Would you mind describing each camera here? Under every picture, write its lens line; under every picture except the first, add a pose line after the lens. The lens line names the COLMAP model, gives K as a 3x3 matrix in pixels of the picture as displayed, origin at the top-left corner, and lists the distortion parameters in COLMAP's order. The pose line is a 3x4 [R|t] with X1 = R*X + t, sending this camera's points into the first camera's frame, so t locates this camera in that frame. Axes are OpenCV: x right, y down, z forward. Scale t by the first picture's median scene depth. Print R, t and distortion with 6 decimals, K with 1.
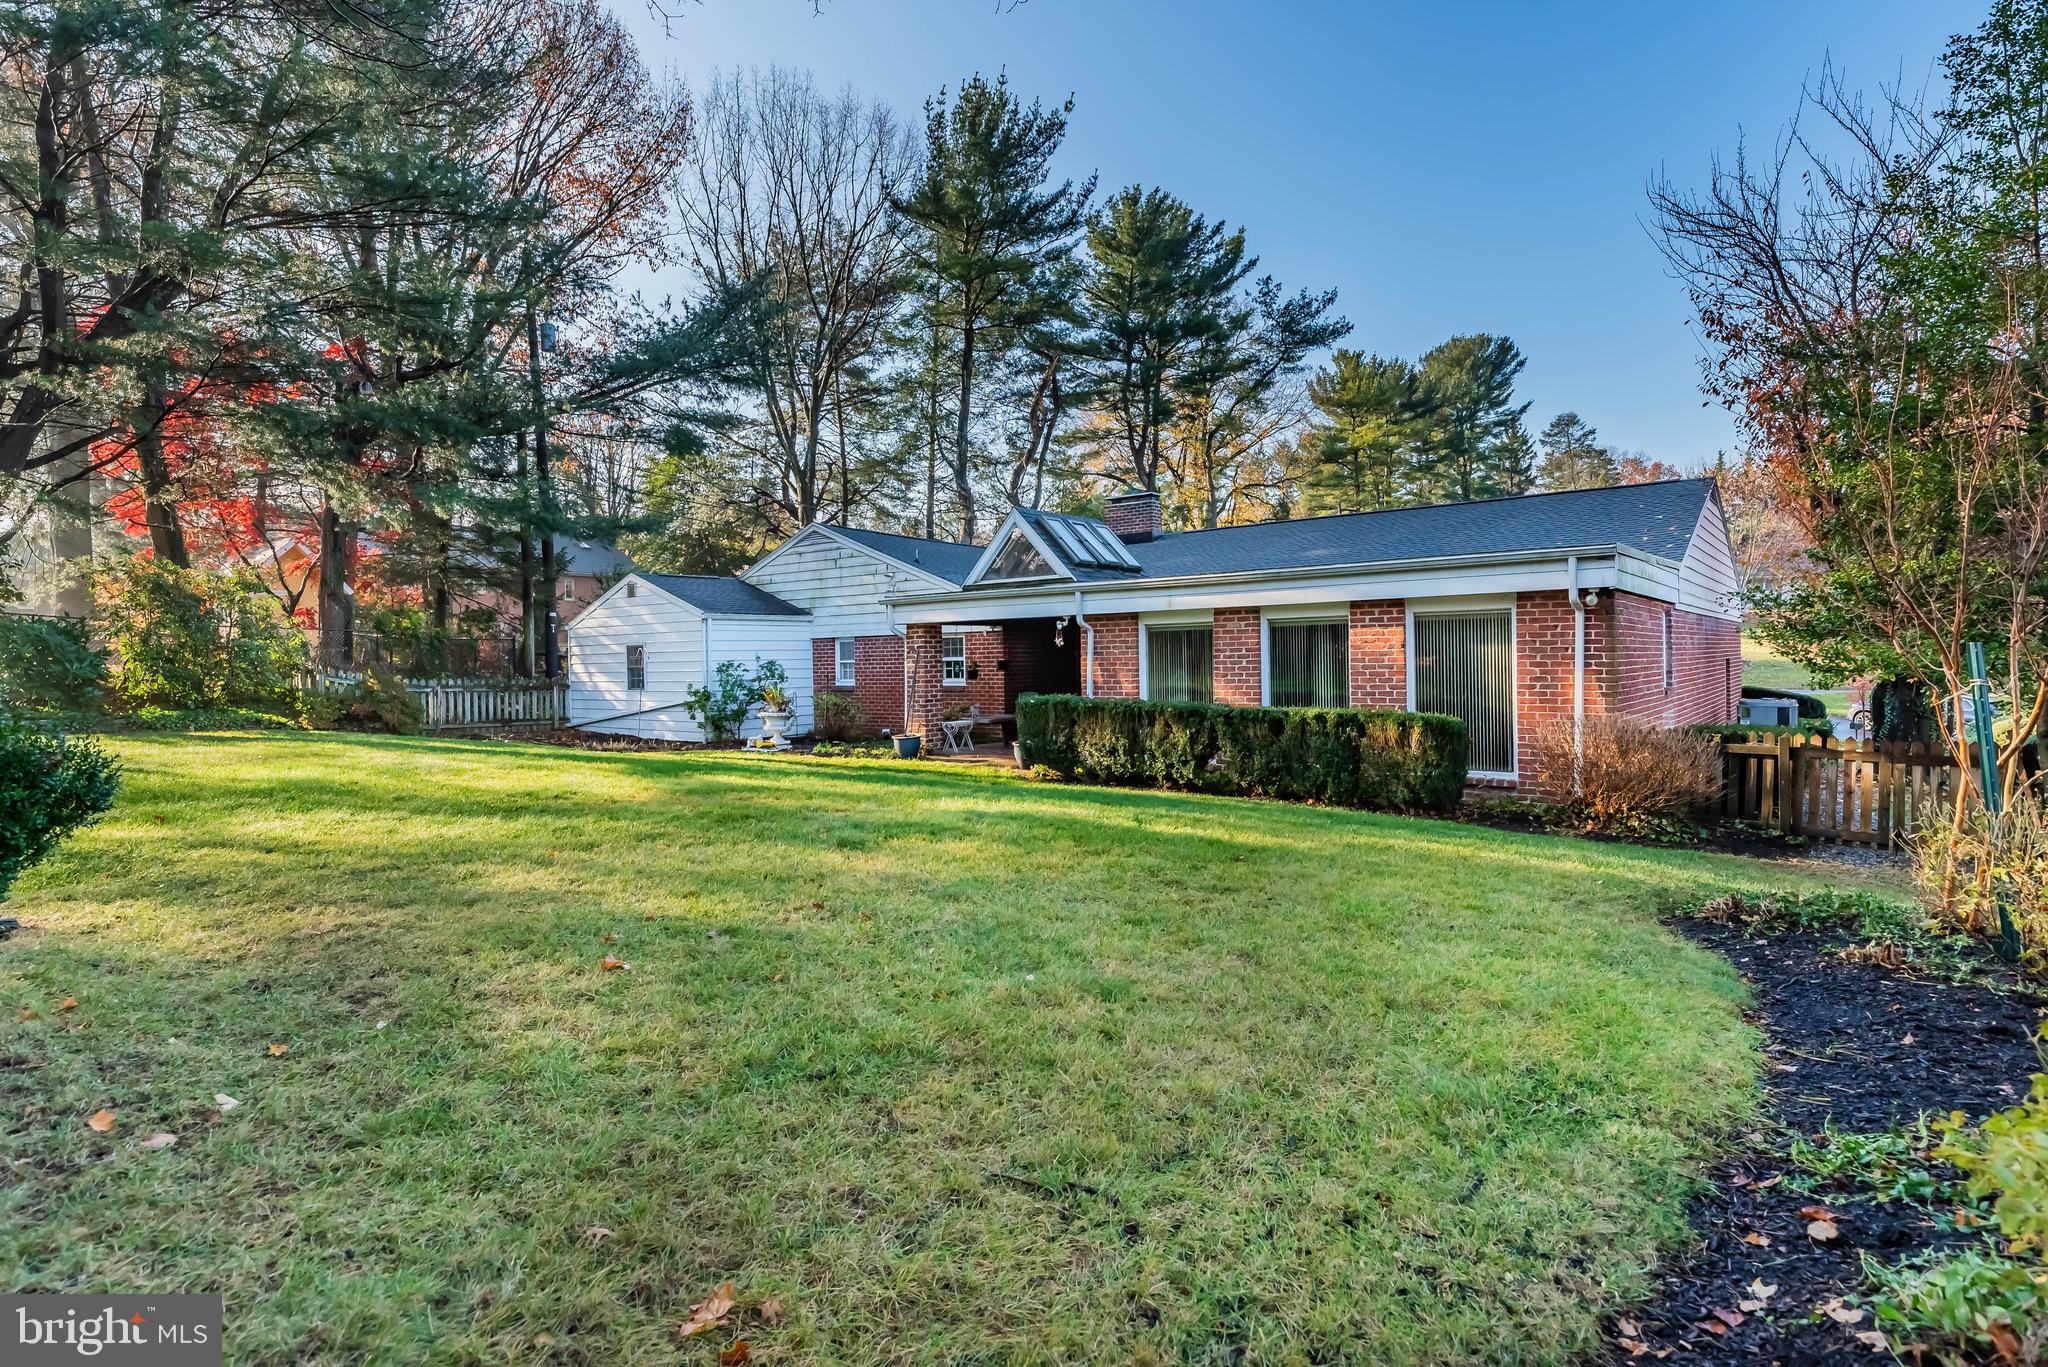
lens RADIAL K [[1013.4, 0, 1020.9], [0, 1013.4, 724.5], [0, 0, 1]] dist [-0.002023, -0.000097]
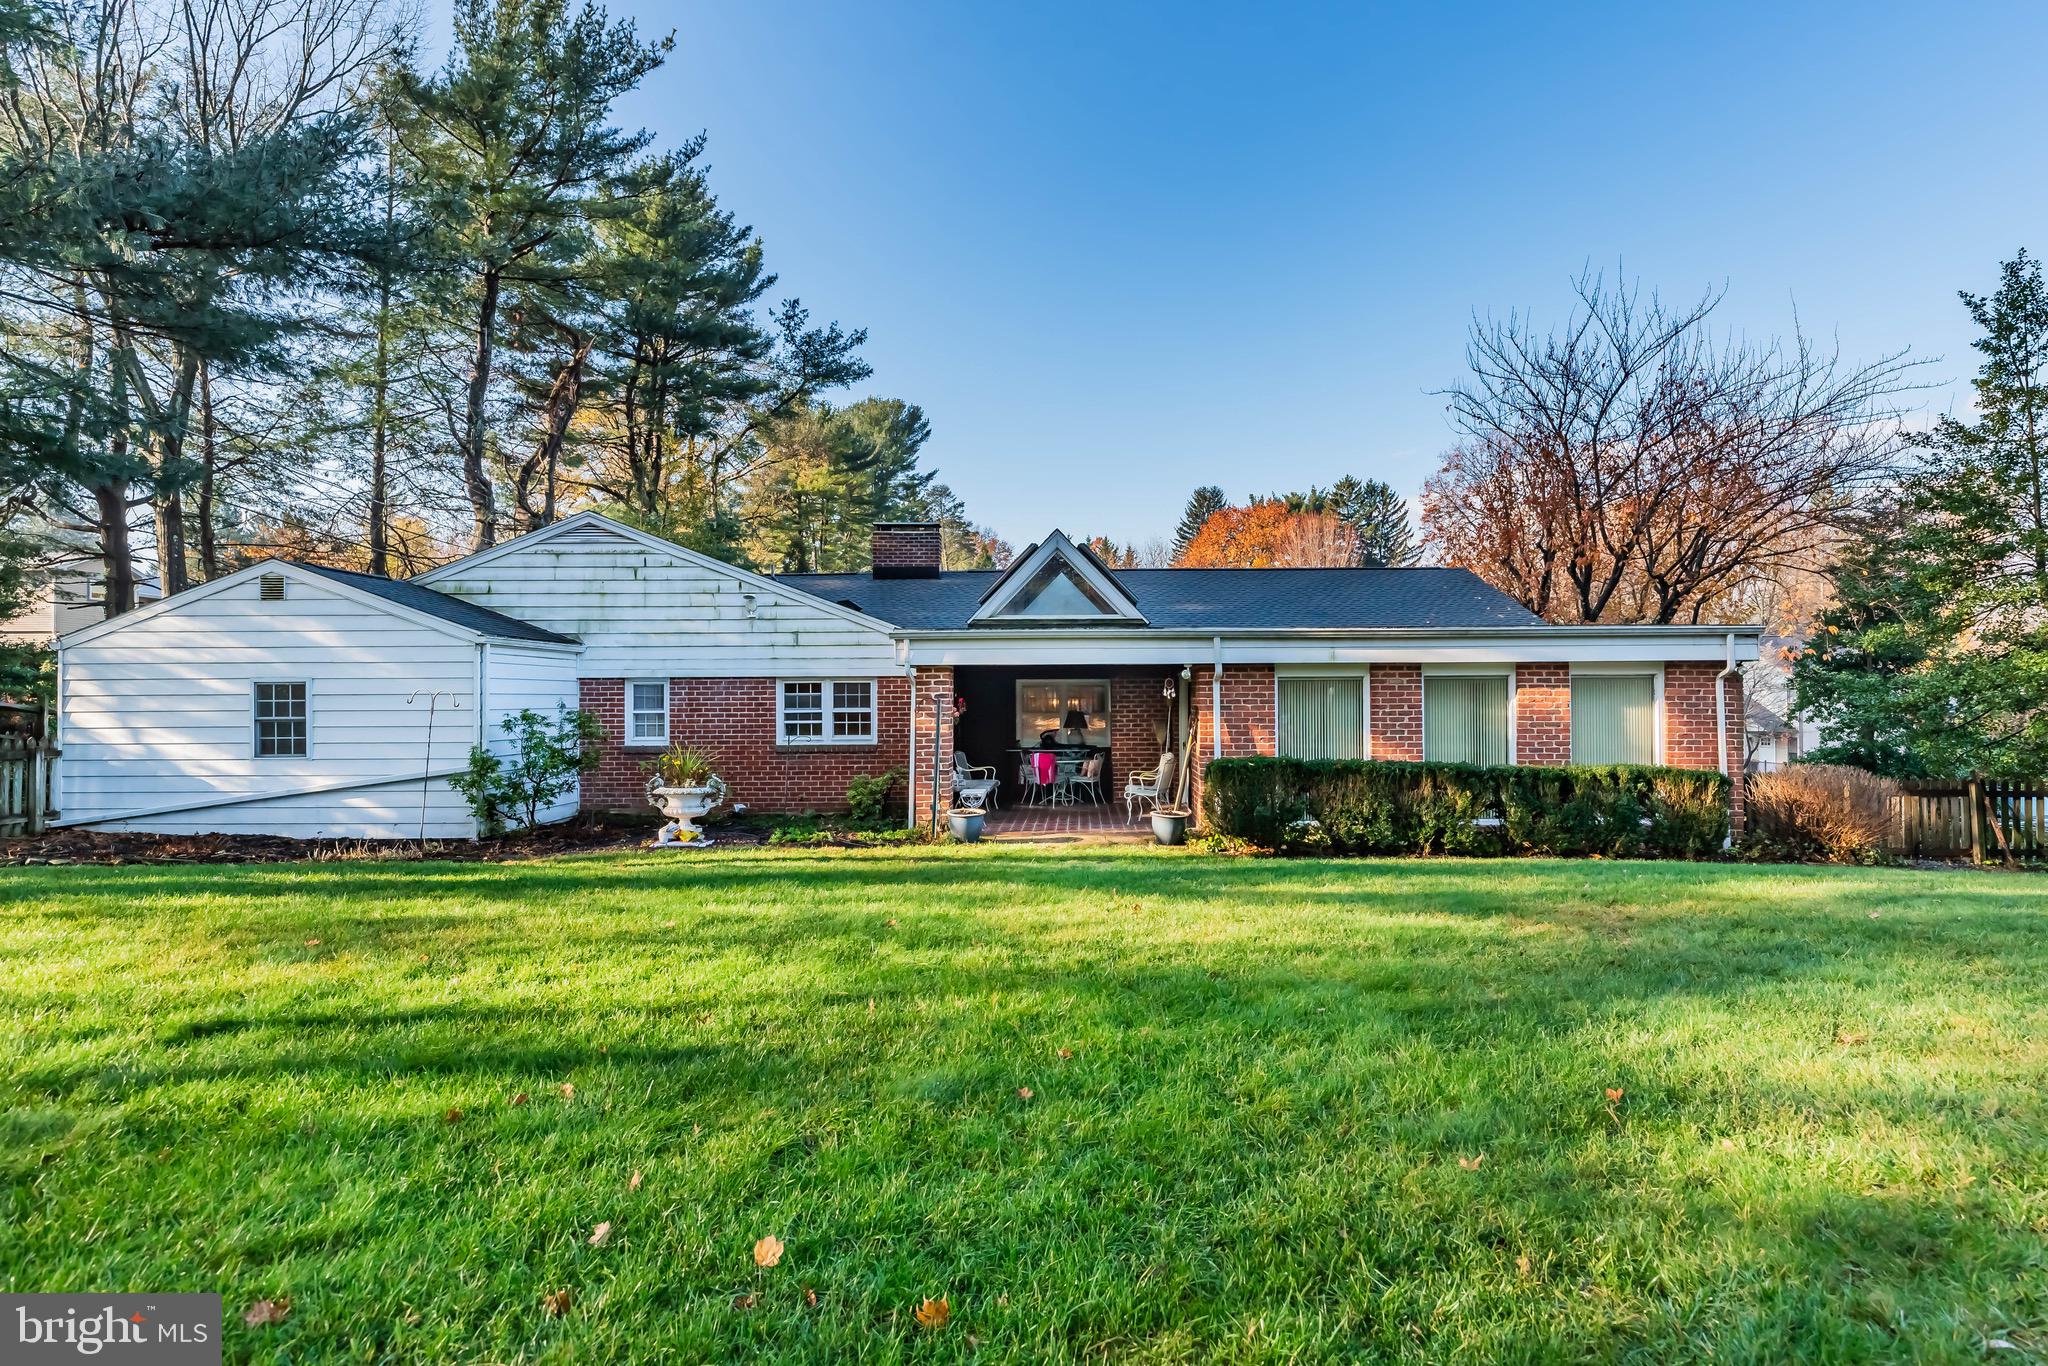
lens RADIAL K [[1067.7, 0, 1035.2], [0, 1067.7, 735.9], [0, 0, 1]] dist [0.000297, 0.001543]
pose [[0.794301, -0.005200, 0.607503, -0.245506], [0.029132, 0.999139, -0.029539, -0.009254], [-0.606826, 0.041161, 0.793768, 0.144306]]
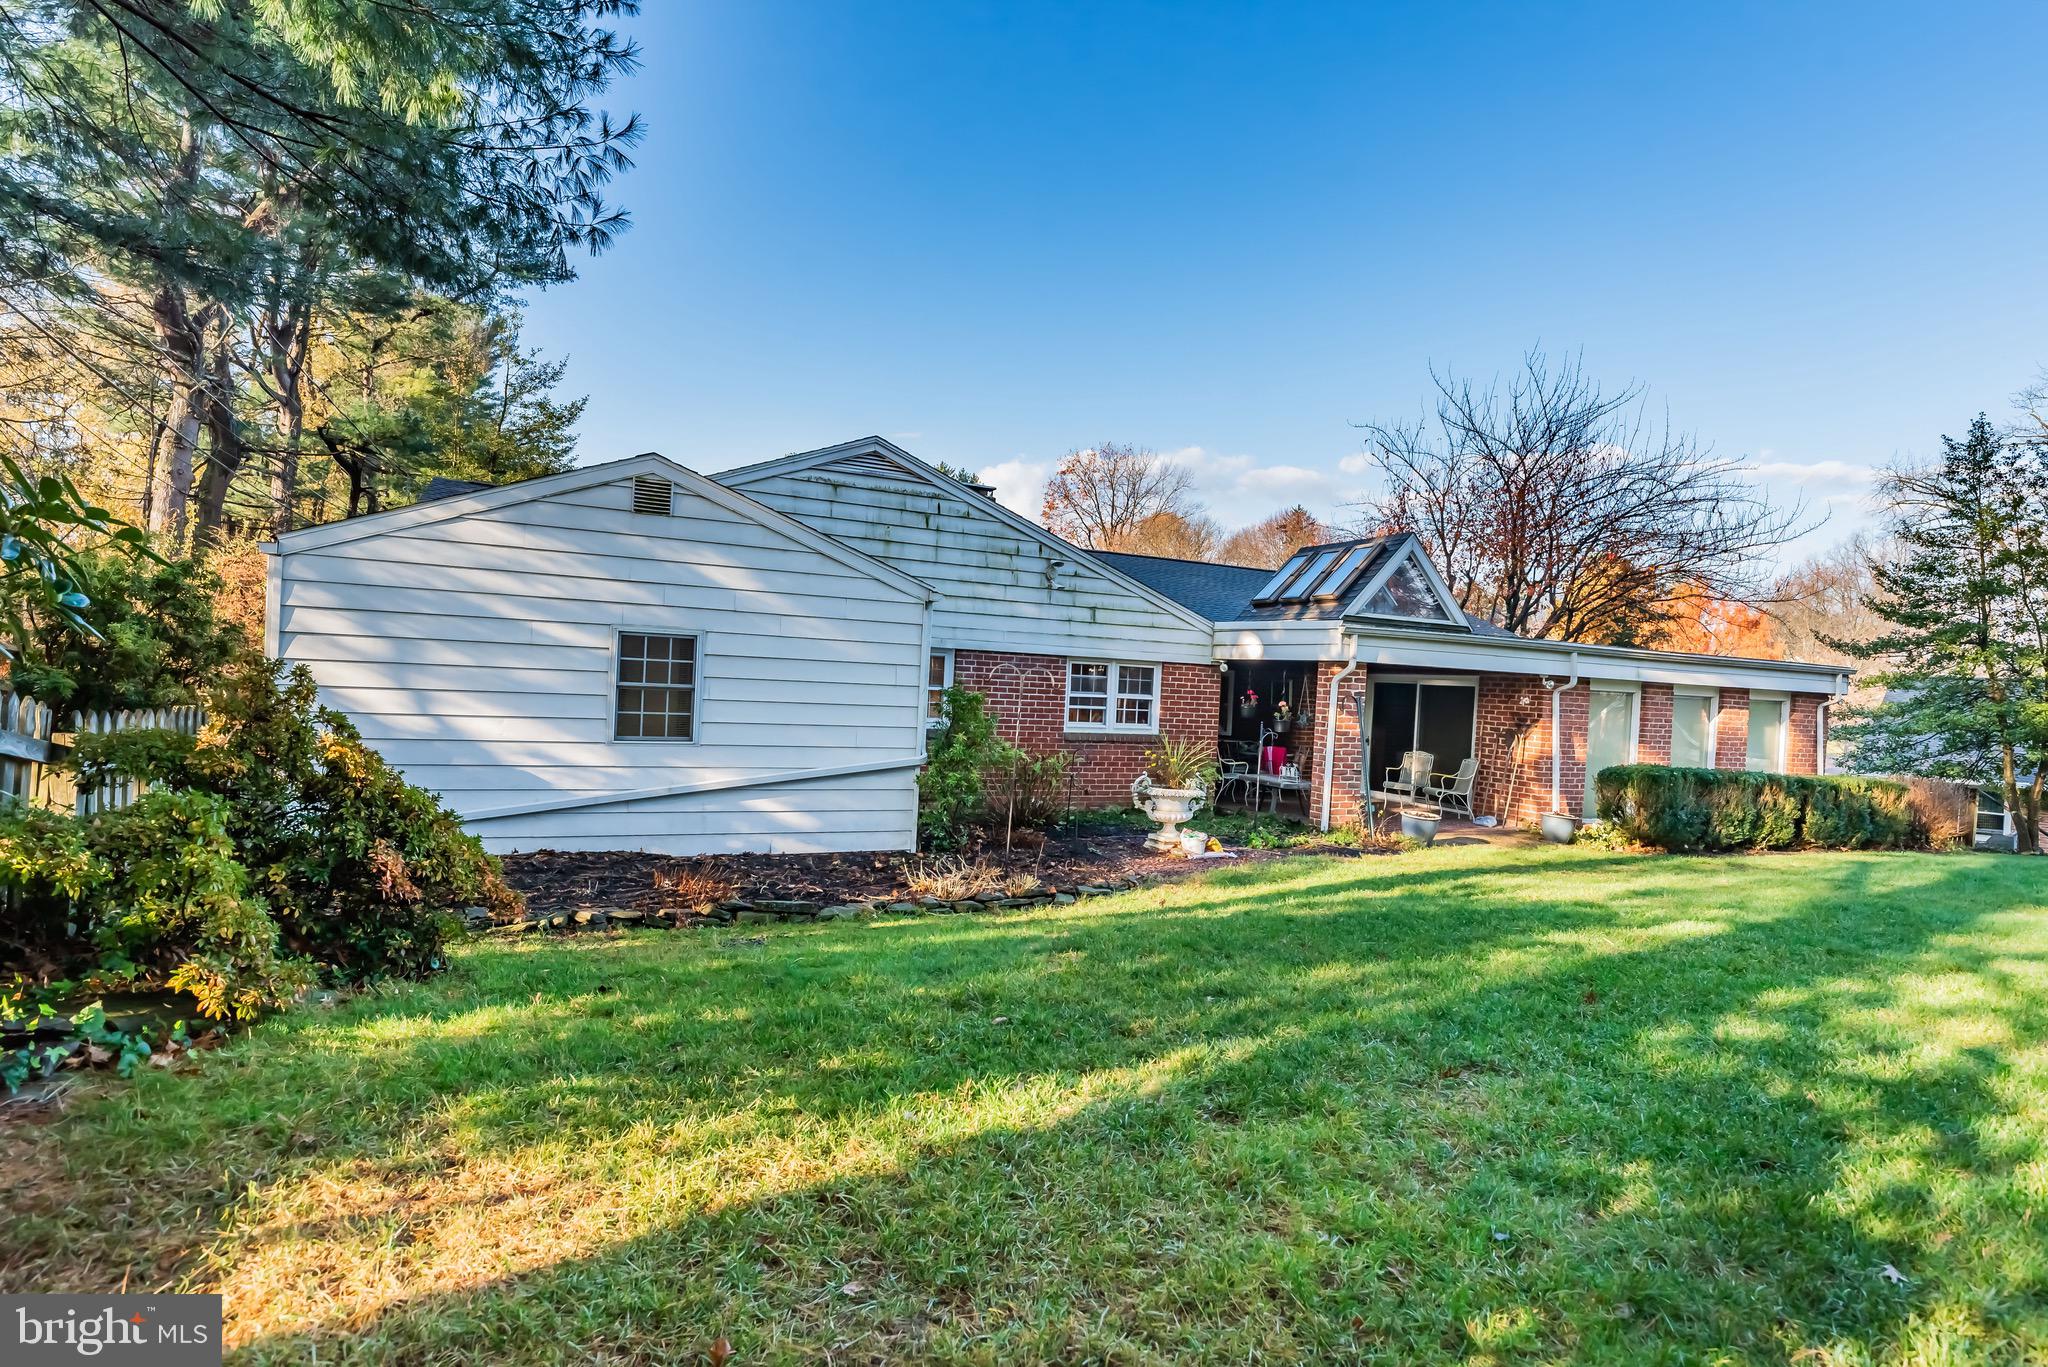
lens RADIAL K [[1036.7, 0, 968.4], [0, 1036.7, 736.2], [0, 0, 1]] dist [-0.001763, 0.000294]
pose [[0.455807, -0.010738, 0.890014, -0.419096], [-0.001775, 0.999914, 0.012973, -0.025058], [-0.890077, -0.007493, 0.455749, 0.416940]]
